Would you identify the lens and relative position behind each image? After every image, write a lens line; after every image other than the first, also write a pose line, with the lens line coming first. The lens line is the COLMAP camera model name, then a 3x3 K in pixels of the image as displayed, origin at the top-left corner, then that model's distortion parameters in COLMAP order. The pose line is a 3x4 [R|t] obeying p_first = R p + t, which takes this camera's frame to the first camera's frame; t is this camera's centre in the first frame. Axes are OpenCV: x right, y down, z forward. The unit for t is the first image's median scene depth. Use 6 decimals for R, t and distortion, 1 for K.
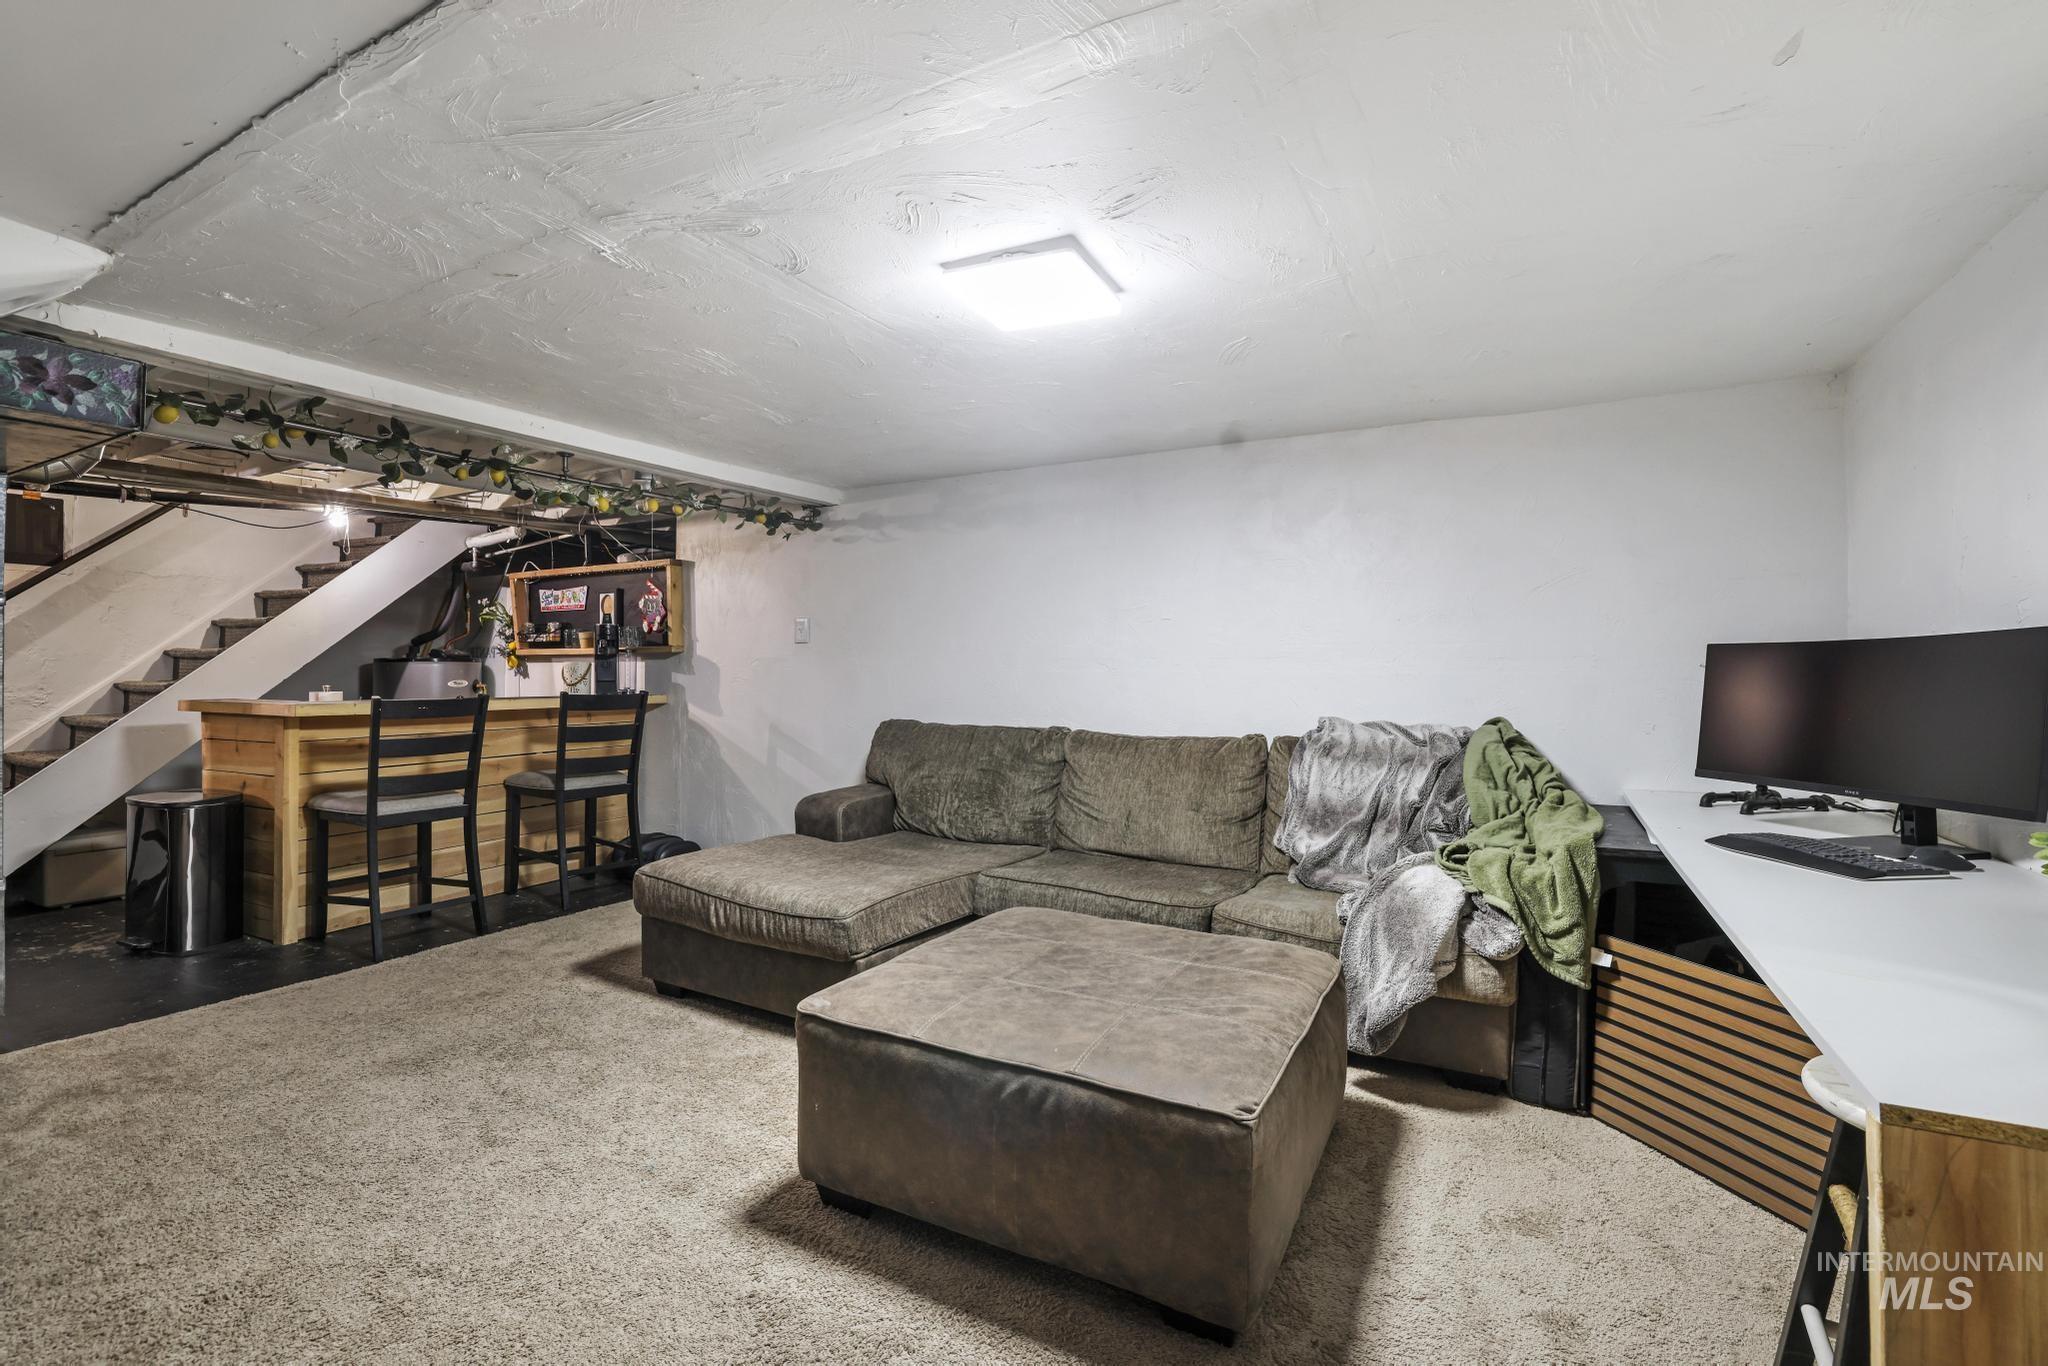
lens RADIAL K [[894.0, 0, 1024.9], [0, 894.0, 667.8], [0, 0, 1]] dist [-0.033159, 0.008185]
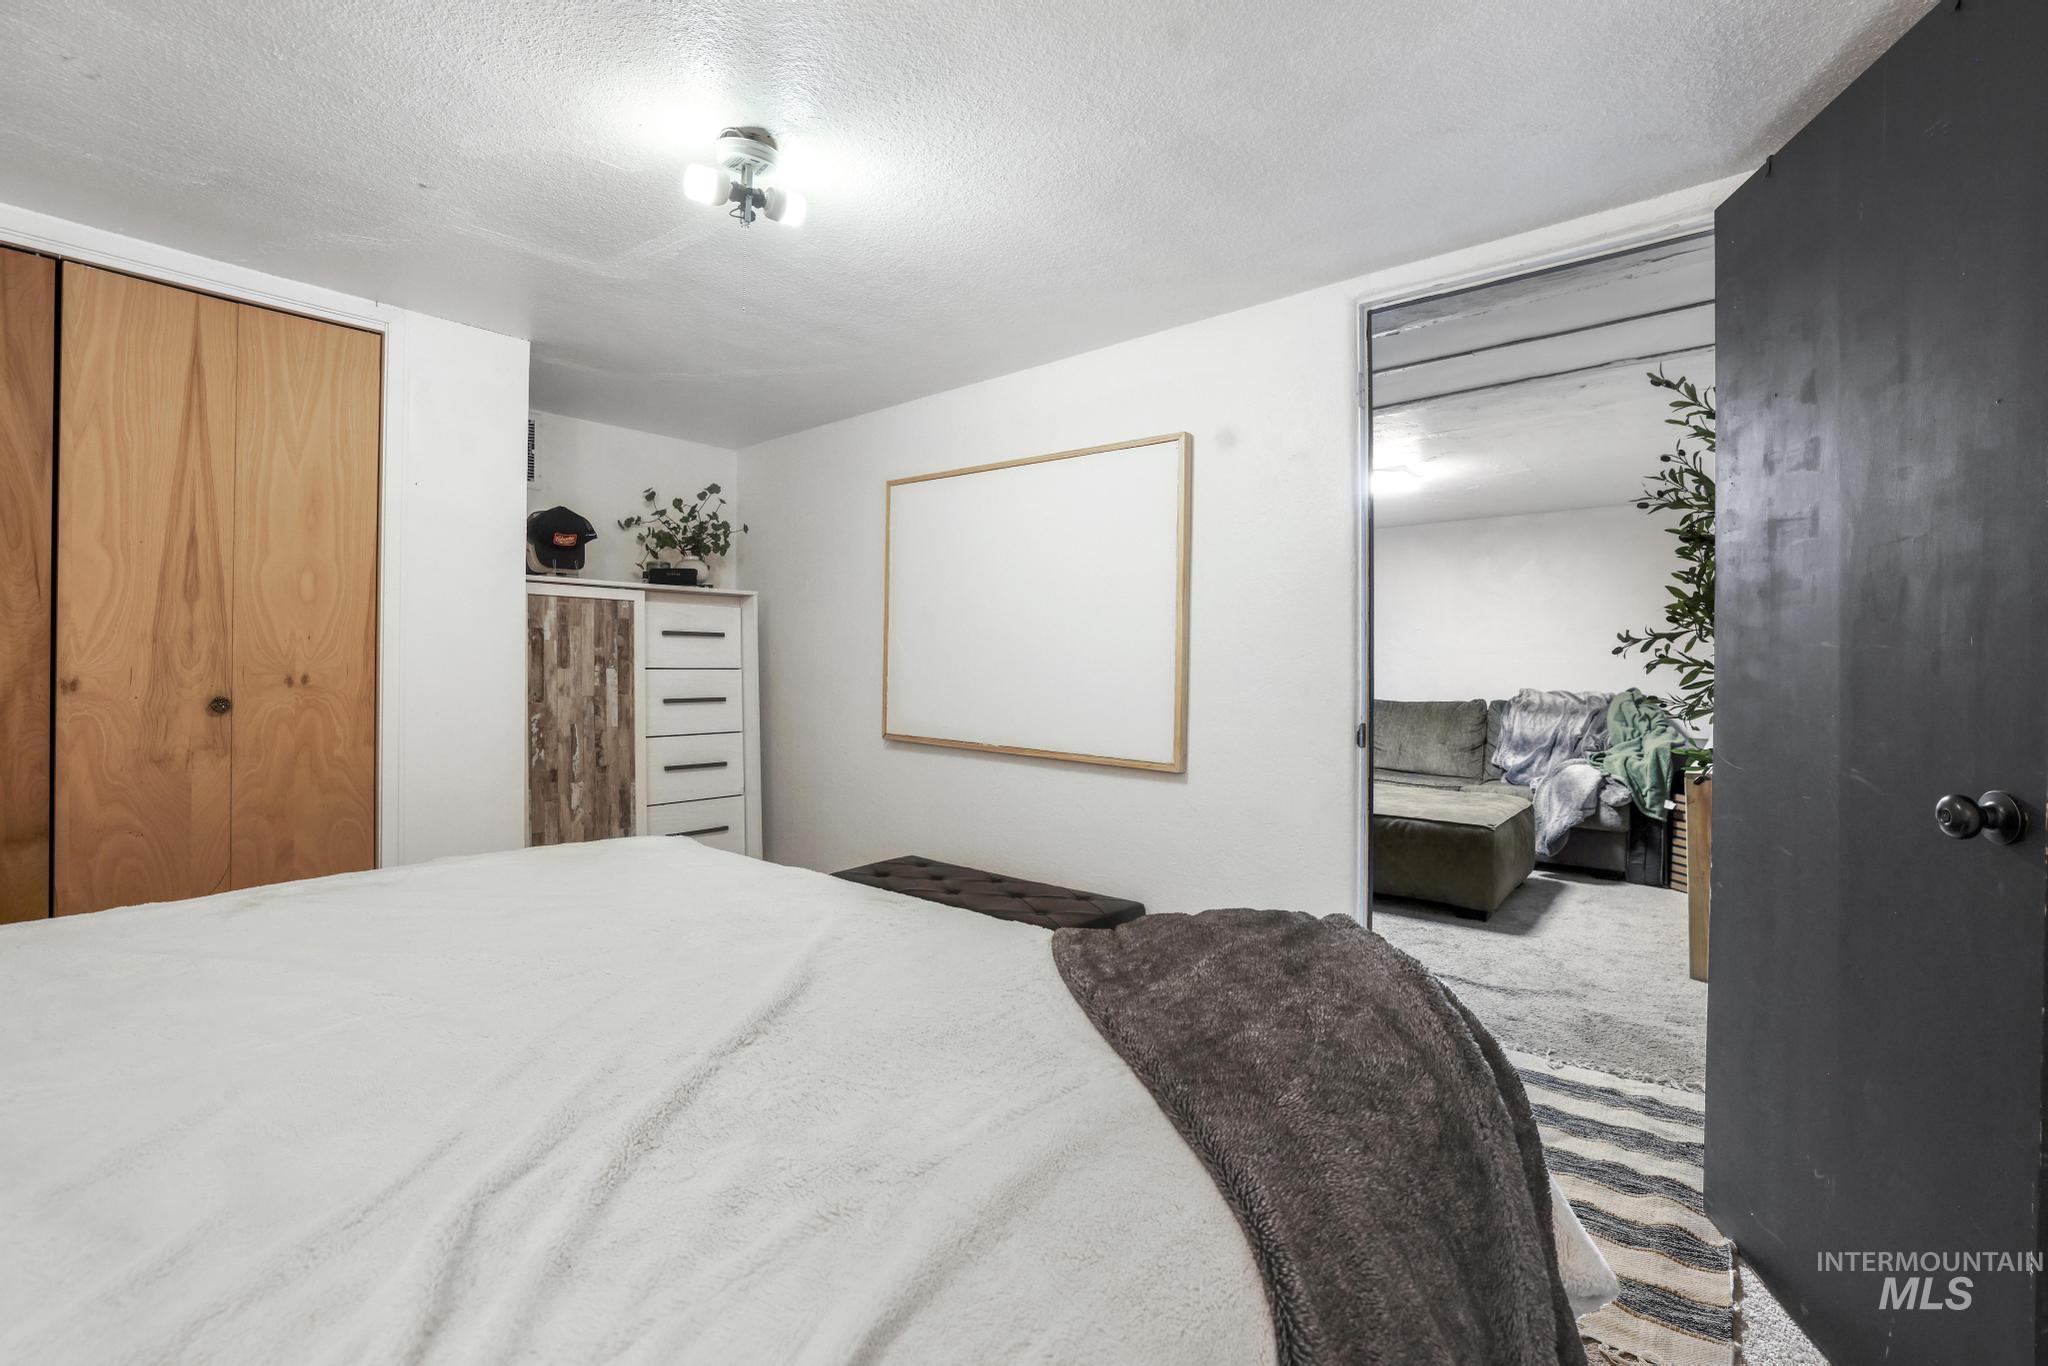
lens RADIAL K [[910.0, 0, 1020.2], [0, 910.0, 672.3], [0, 0, 1]] dist [-0.038547, 0.000060]
pose [[0.982222, -0.007155, -0.187587, -0.318704], [0.008299, 0.999951, 0.005311, 0.009358], [0.187540, -0.006774, 0.982234, -0.969549]]
